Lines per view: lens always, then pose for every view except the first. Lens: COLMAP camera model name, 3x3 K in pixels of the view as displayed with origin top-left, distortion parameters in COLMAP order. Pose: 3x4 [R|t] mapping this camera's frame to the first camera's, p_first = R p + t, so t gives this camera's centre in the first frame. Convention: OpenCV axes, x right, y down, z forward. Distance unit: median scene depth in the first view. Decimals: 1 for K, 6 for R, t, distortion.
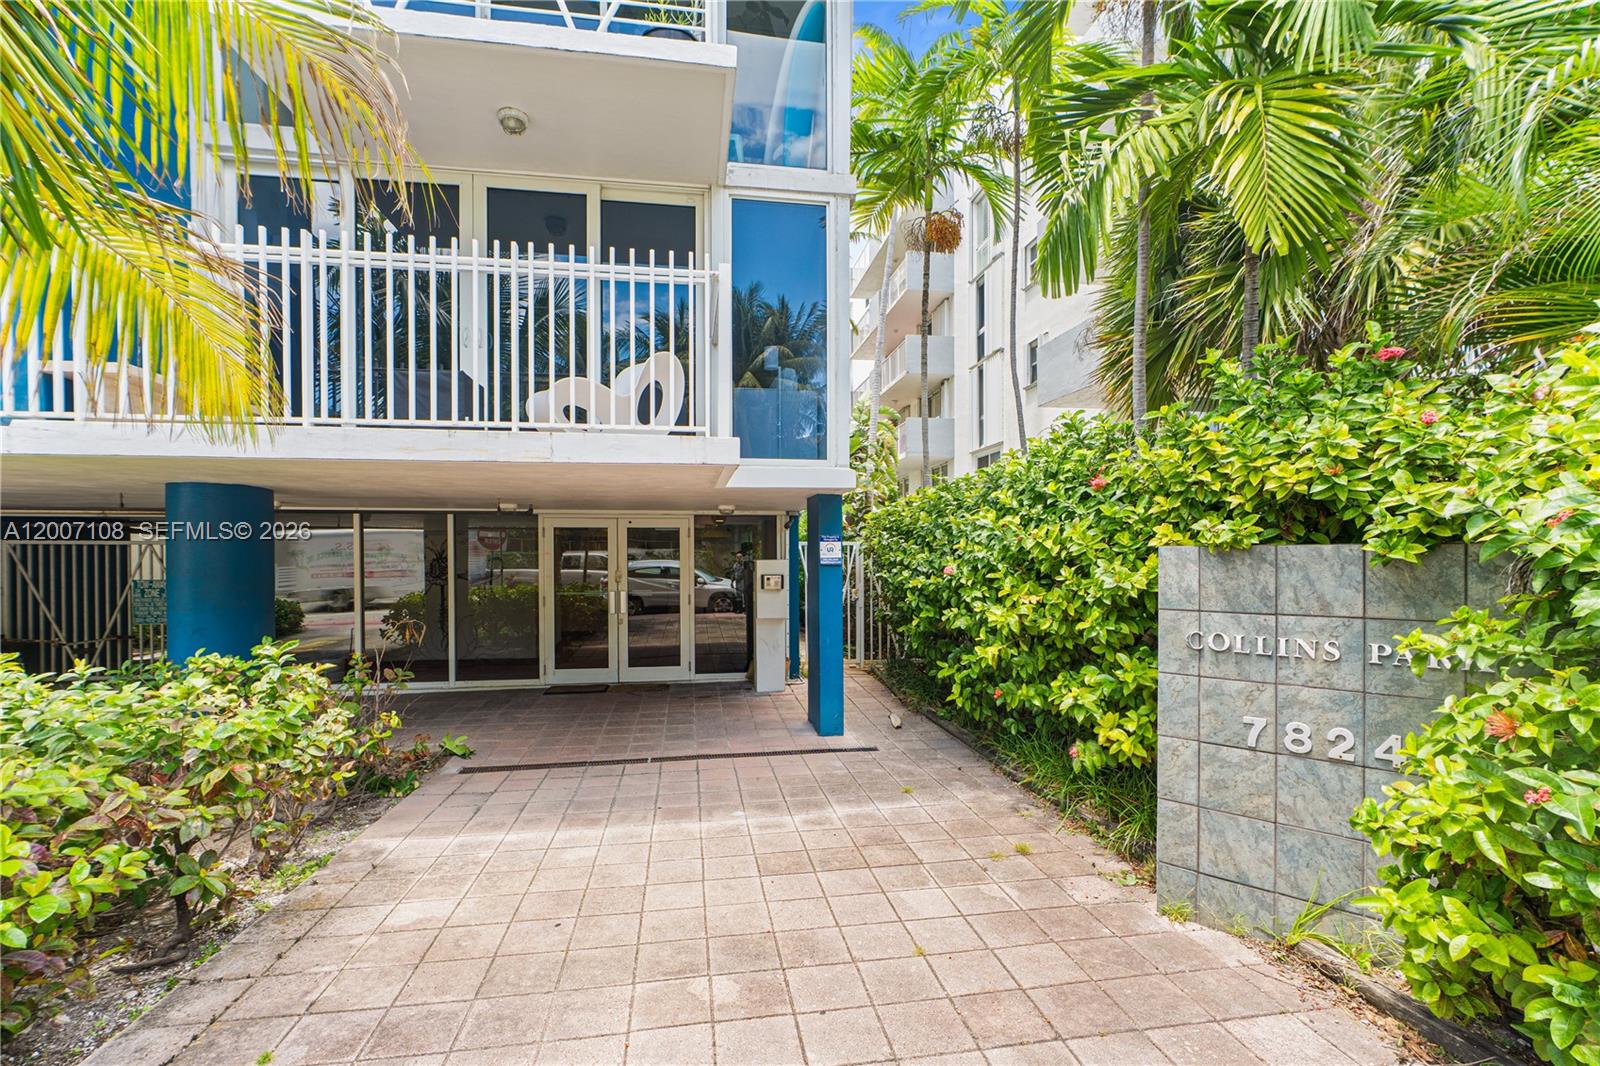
lens RADIAL K [[719.8, 0, 799.7], [0, 719.8, 564.5], [0, 0, 1]] dist [-0.002299, -0.000571]
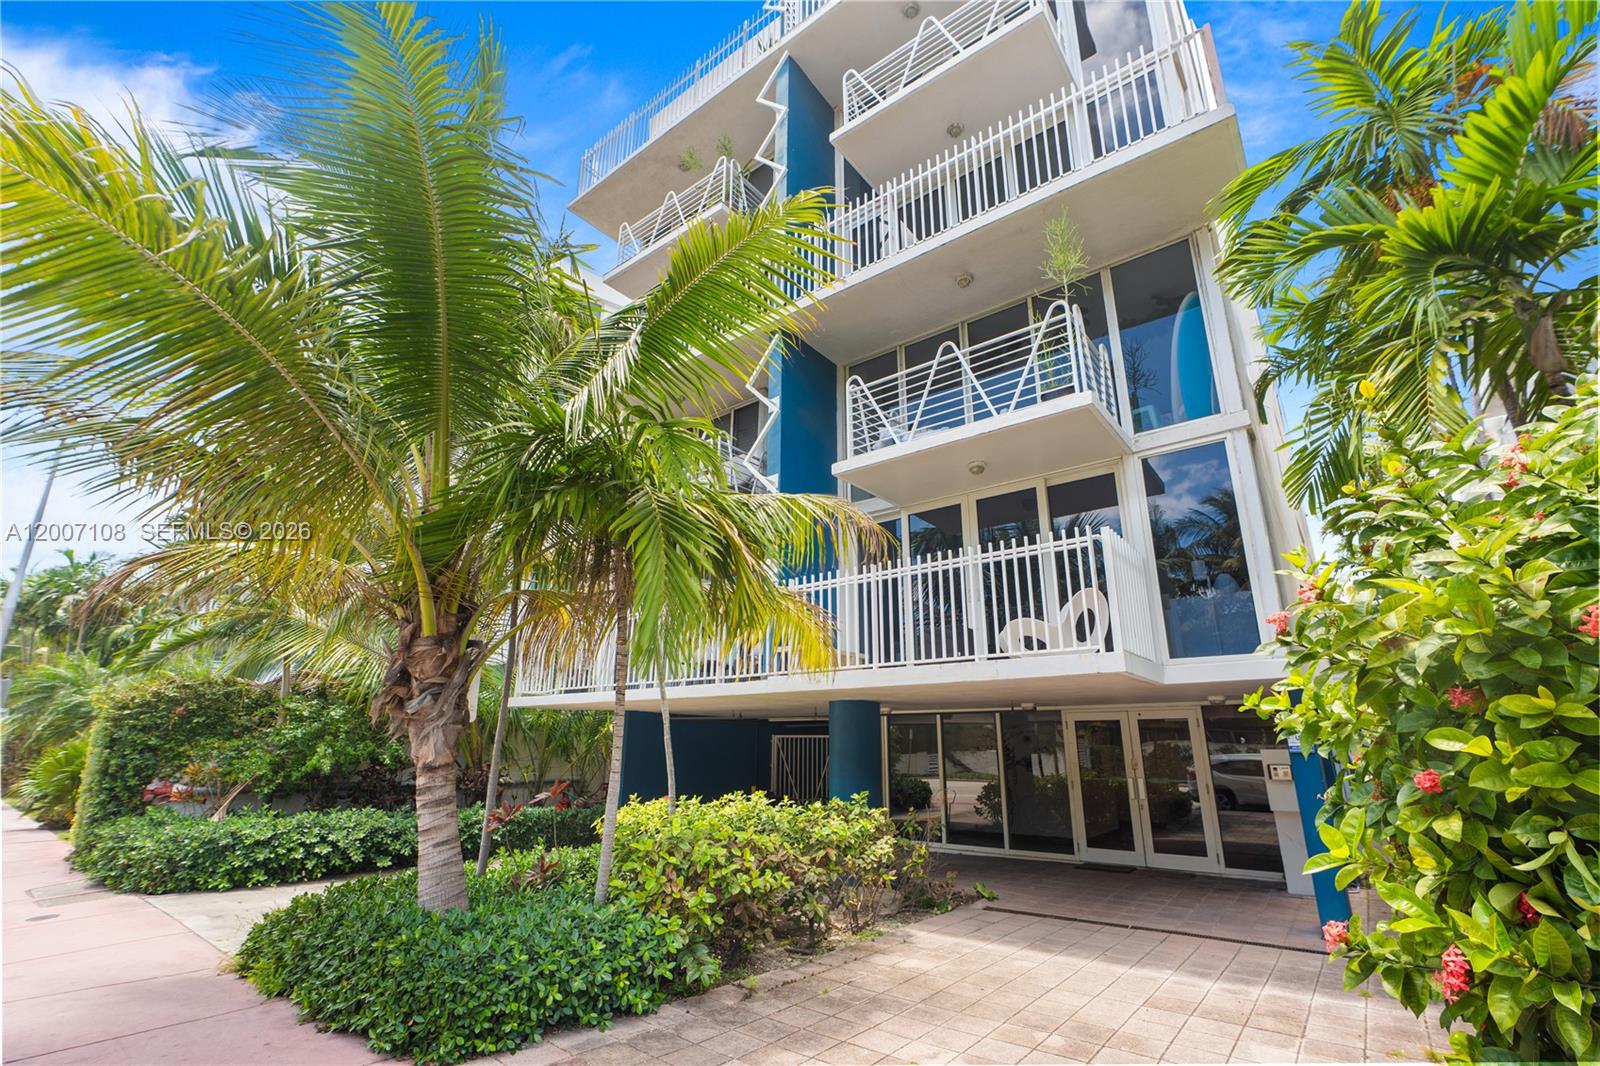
lens RADIAL K [[709.6, 0, 800.0], [0, 709.6, 533.0], [0, 0, 1]] dist [-0.002032, -0.001062]
pose [[0.680768, -0.208742, -0.702127, 0.382699], [-0.013937, 0.954671, -0.297336, 0.012678], [0.732367, 0.212202, 0.647000, -0.276216]]
